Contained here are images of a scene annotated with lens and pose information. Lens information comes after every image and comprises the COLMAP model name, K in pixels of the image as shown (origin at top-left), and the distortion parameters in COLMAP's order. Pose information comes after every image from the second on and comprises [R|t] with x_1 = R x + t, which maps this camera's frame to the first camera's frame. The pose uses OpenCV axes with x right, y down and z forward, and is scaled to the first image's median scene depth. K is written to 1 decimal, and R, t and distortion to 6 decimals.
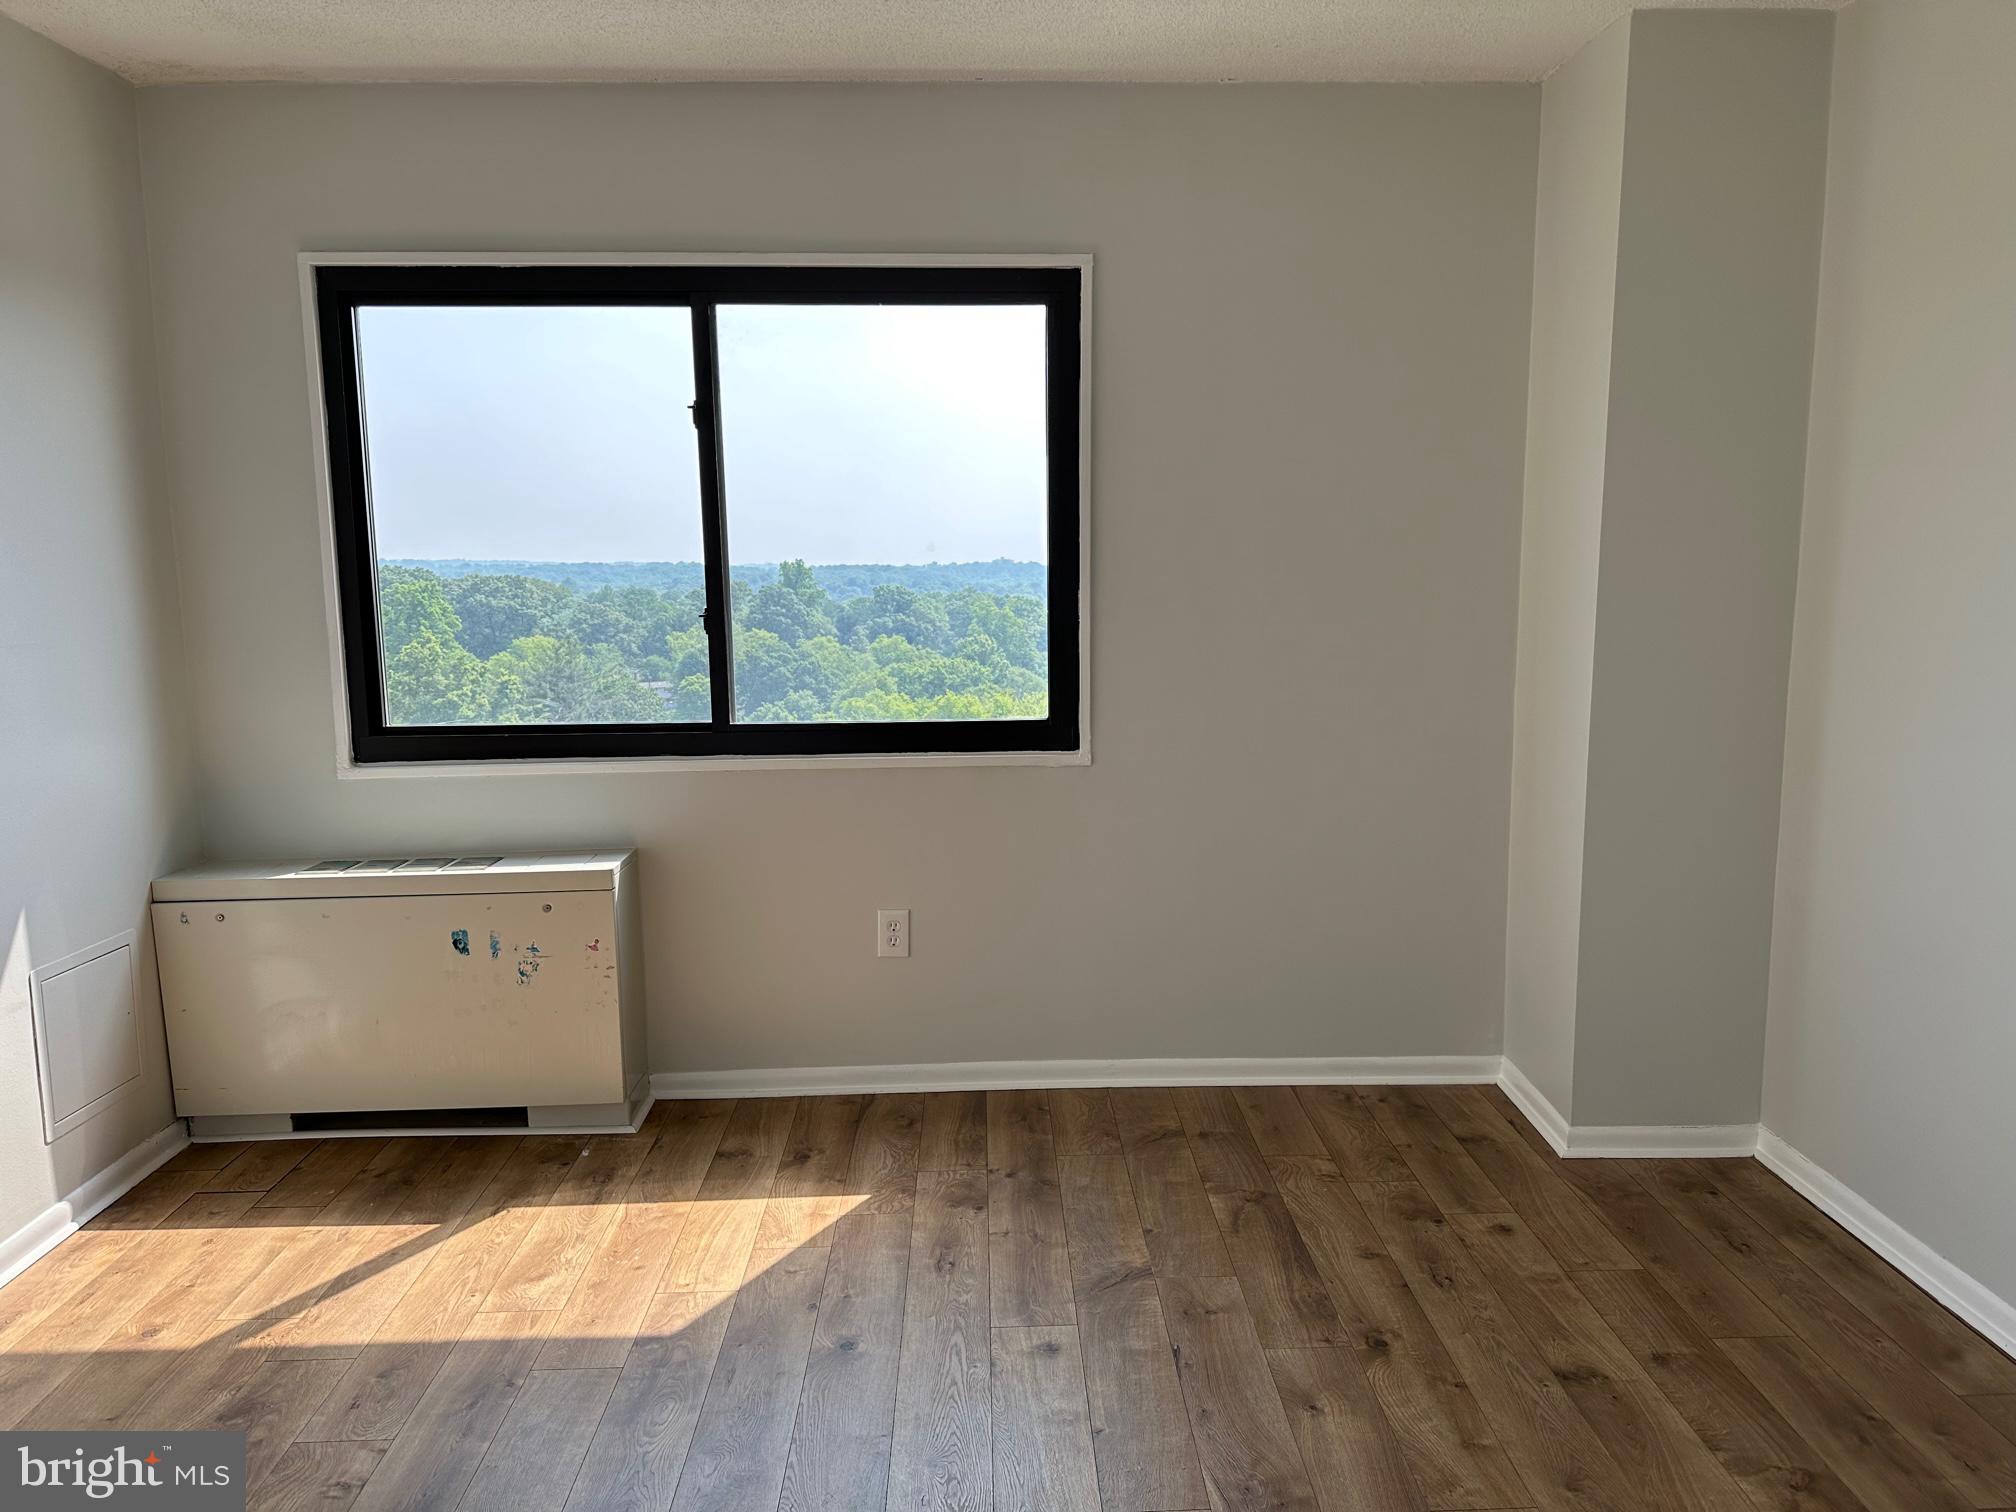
lens RADIAL K [[1474.8, 0, 1008.0], [0, 1474.8, 756.0], [0, 0, 1]] dist [0.182788, -0.315104]
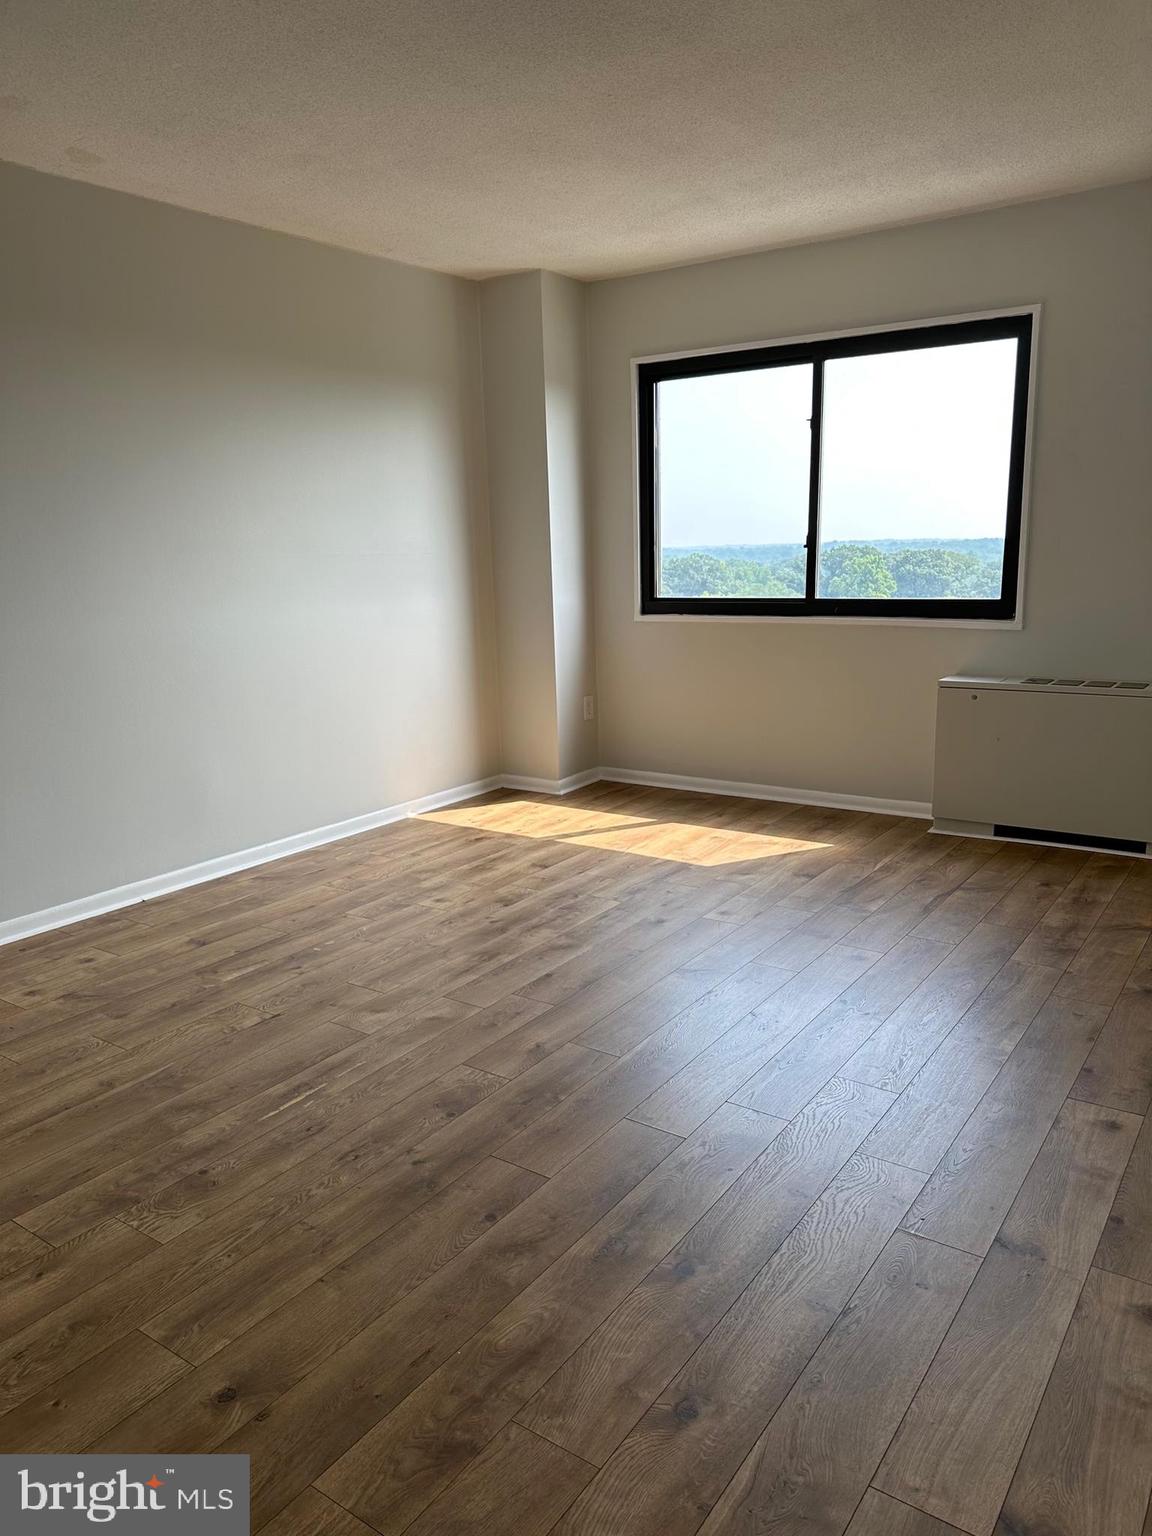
lens RADIAL K [[1123.7, 0, 576.0], [0, 1123.7, 768.0], [0, 0, 1]] dist [0.182788, -0.315104]
pose [[0.805700, 0.108879, -0.582230, 0.405299], [-0.070593, 0.993605, 0.088119, 0.081056], [0.588102, -0.029896, 0.808234, -0.290487]]
